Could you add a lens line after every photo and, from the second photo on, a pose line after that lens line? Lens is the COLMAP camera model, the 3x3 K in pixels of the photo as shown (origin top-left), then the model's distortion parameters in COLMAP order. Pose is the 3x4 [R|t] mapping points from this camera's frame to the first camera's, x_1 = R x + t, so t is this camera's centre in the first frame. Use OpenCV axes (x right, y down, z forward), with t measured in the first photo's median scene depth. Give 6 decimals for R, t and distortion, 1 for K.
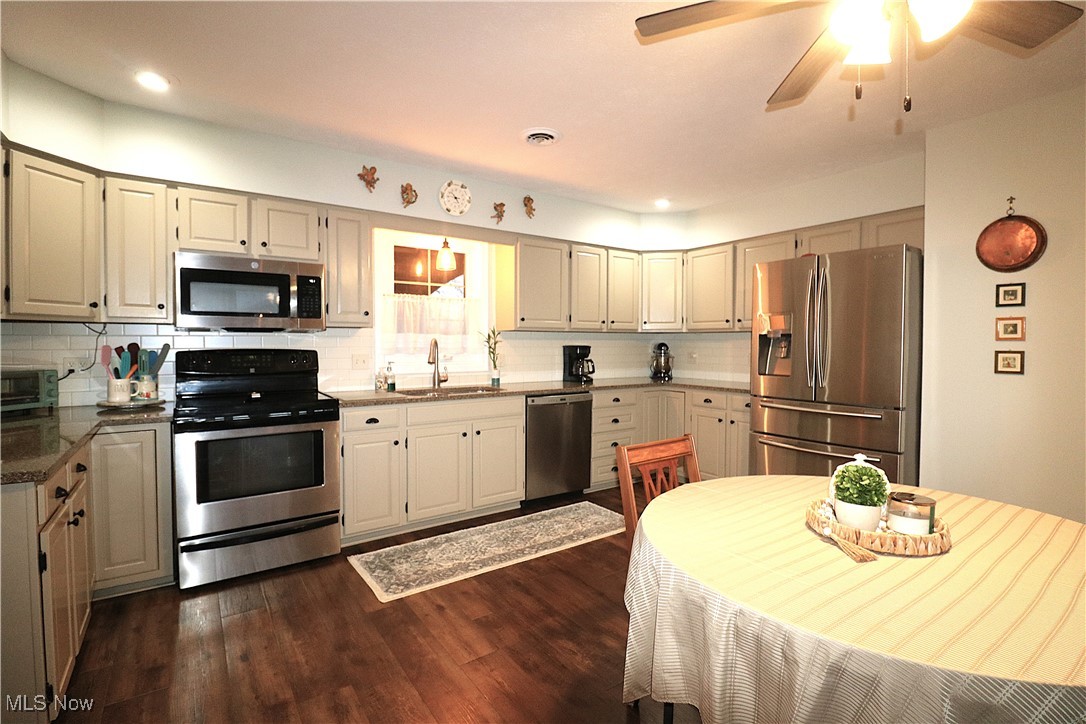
lens RADIAL K [[507.1, 0, 545.7], [0, 507.1, 361.2], [0, 0, 1]] dist [-0.010786, -0.001801]
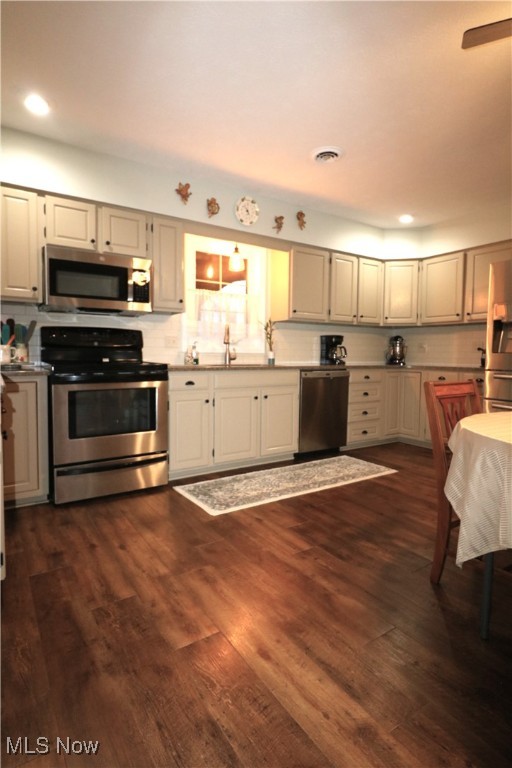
lens RADIAL K [[408.1, 0, 253.4], [0, 408.1, 380.1], [0, 0, 1]] dist [-0.002149, -0.001926]
pose [[0.999274, 0.009912, -0.036774, -0.136702], [-0.008761, 0.999471, 0.031328, 0.072008], [0.037065, -0.030983, 0.998832, -0.022233]]
